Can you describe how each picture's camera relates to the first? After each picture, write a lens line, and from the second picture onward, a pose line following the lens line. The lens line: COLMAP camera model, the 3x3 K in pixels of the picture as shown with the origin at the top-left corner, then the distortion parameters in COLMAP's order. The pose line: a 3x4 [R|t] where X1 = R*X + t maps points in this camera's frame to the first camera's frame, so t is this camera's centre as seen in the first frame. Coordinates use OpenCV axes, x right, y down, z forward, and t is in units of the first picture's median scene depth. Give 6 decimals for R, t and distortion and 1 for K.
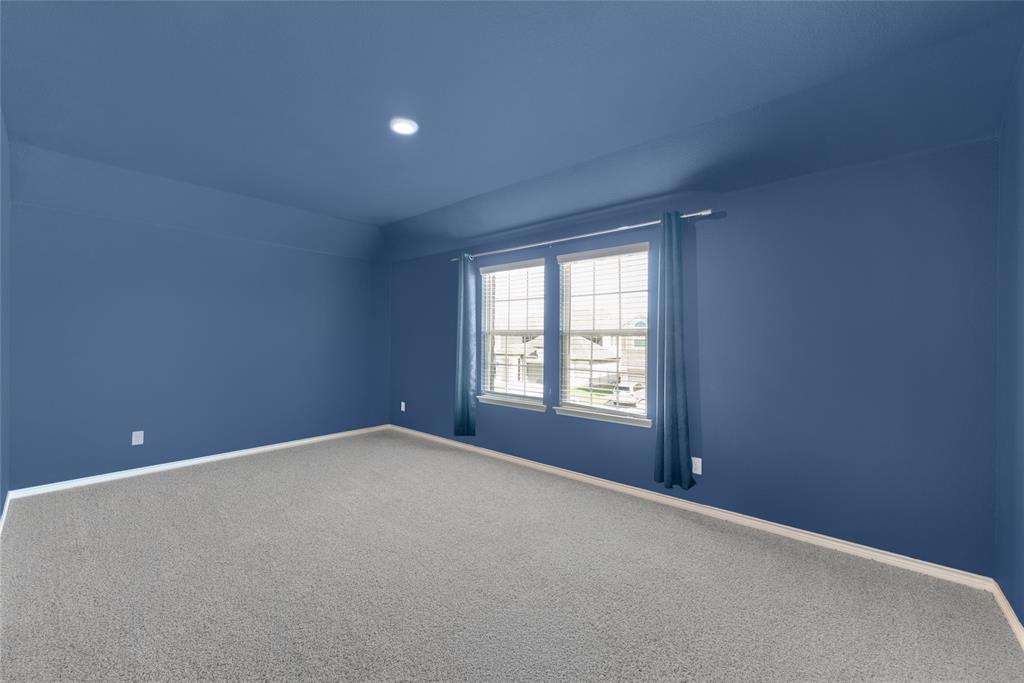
lens RADIAL K [[400.5, 0, 503.6], [0, 400.5, 339.4], [0, 0, 1]] dist [-0.008942, -0.000241]
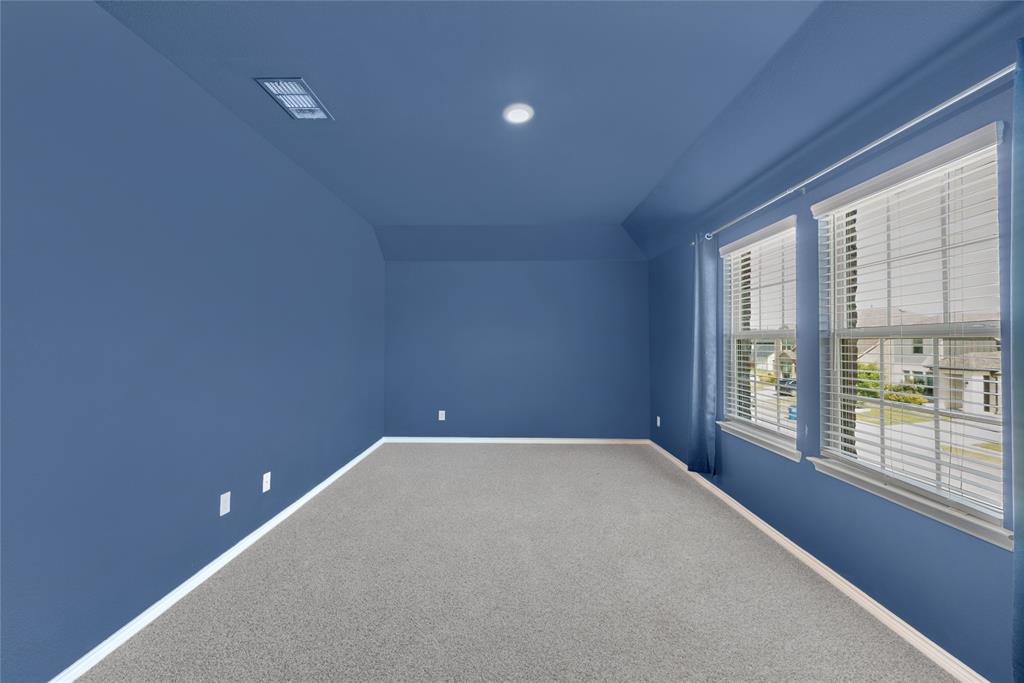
lens RADIAL K [[400.5, 0, 509.2], [0, 400.5, 340.8], [0, 0, 1]] dist [-0.008942, -0.000241]
pose [[0.640891, -0.006616, -0.767604, 0.256271], [-0.001191, 0.999953, -0.009614, -0.000395], [0.767631, 0.007075, 0.640853, 0.230620]]
